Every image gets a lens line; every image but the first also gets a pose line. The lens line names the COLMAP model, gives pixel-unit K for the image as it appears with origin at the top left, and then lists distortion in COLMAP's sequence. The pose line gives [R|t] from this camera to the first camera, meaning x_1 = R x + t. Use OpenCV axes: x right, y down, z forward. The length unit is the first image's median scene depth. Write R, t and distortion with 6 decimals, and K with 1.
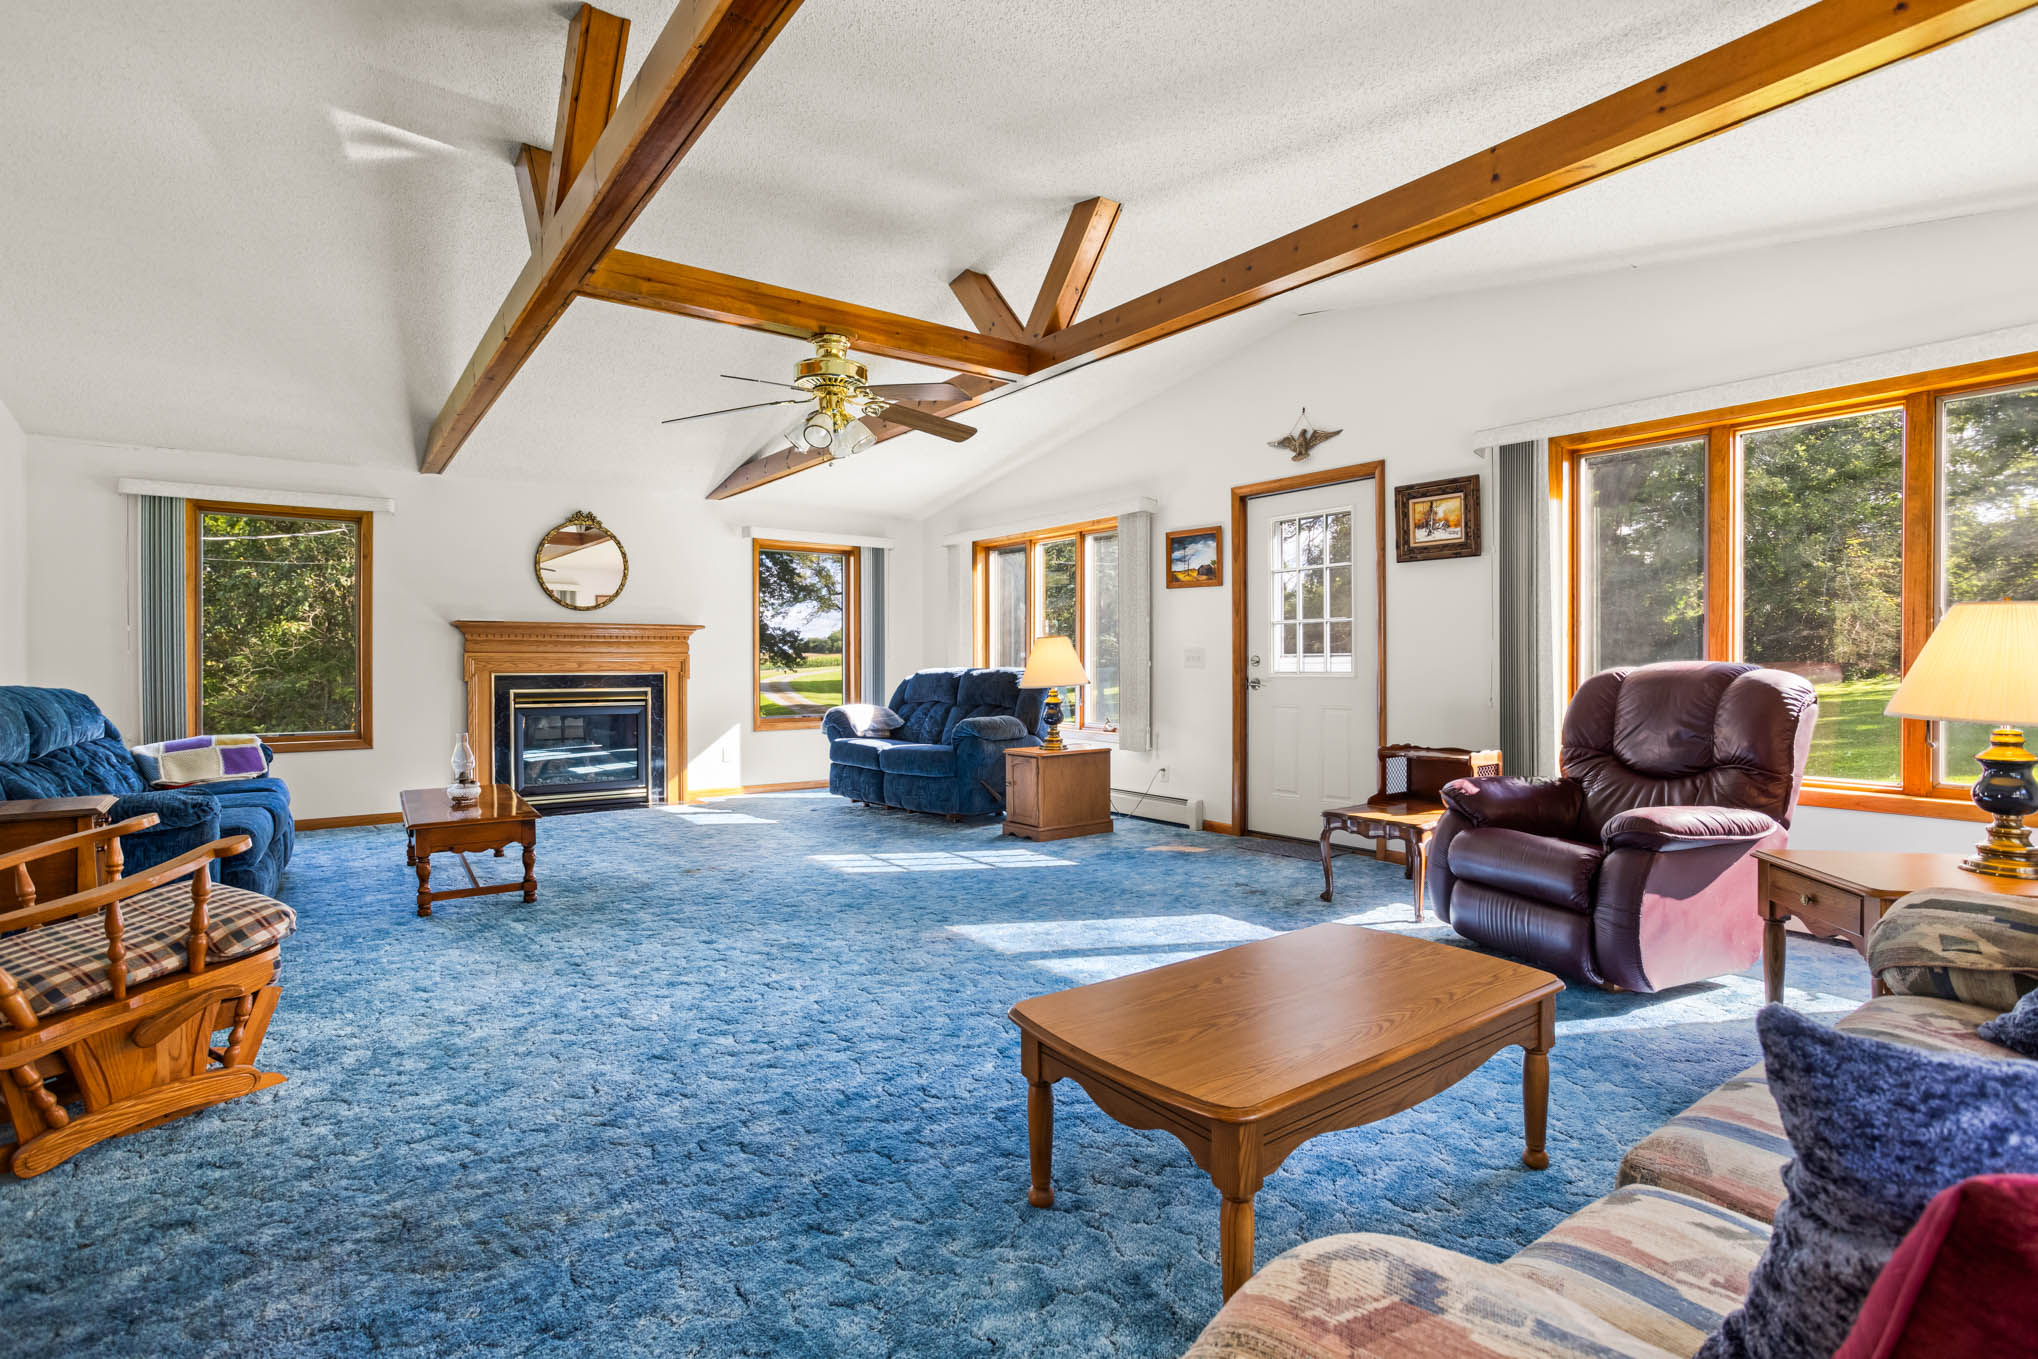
lens RADIAL K [[992.5, 0, 1012.0], [0, 992.5, 665.5], [0, 0, 1]] dist [-0.023818, 0.000135]
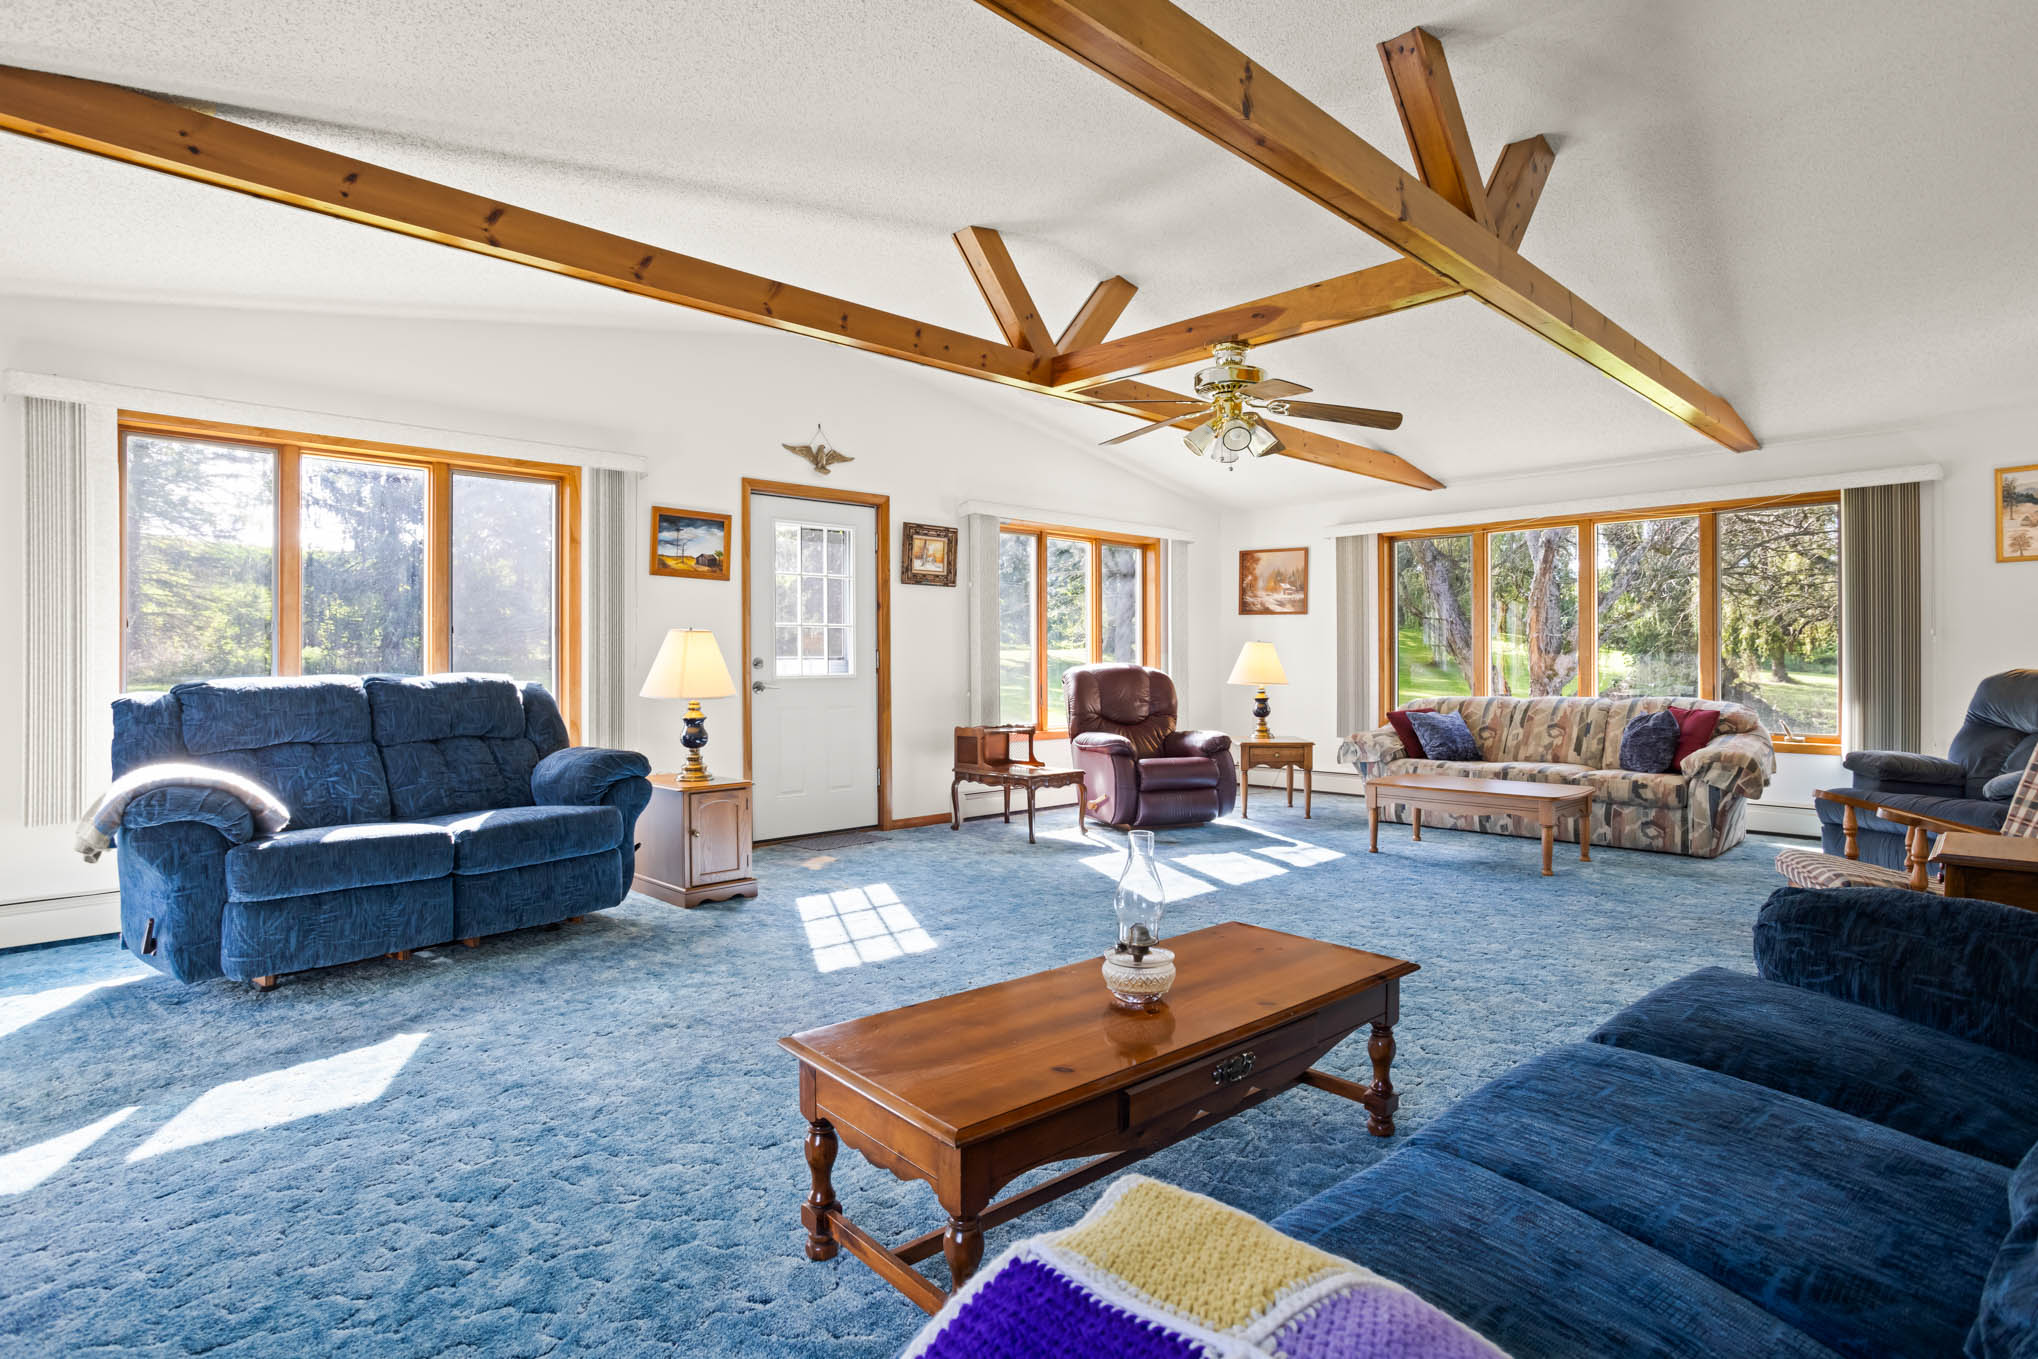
lens RADIAL K [[1000.4, 0, 1020.2], [0, 1000.4, 668.5], [0, 0, 1]] dist [0.000920, 0.000012]
pose [[-0.102367, -0.006871, 0.994723, -0.719779], [0.005234, 0.999959, 0.007446, -0.005261], [-0.994733, 0.005969, -0.102327, 0.813724]]
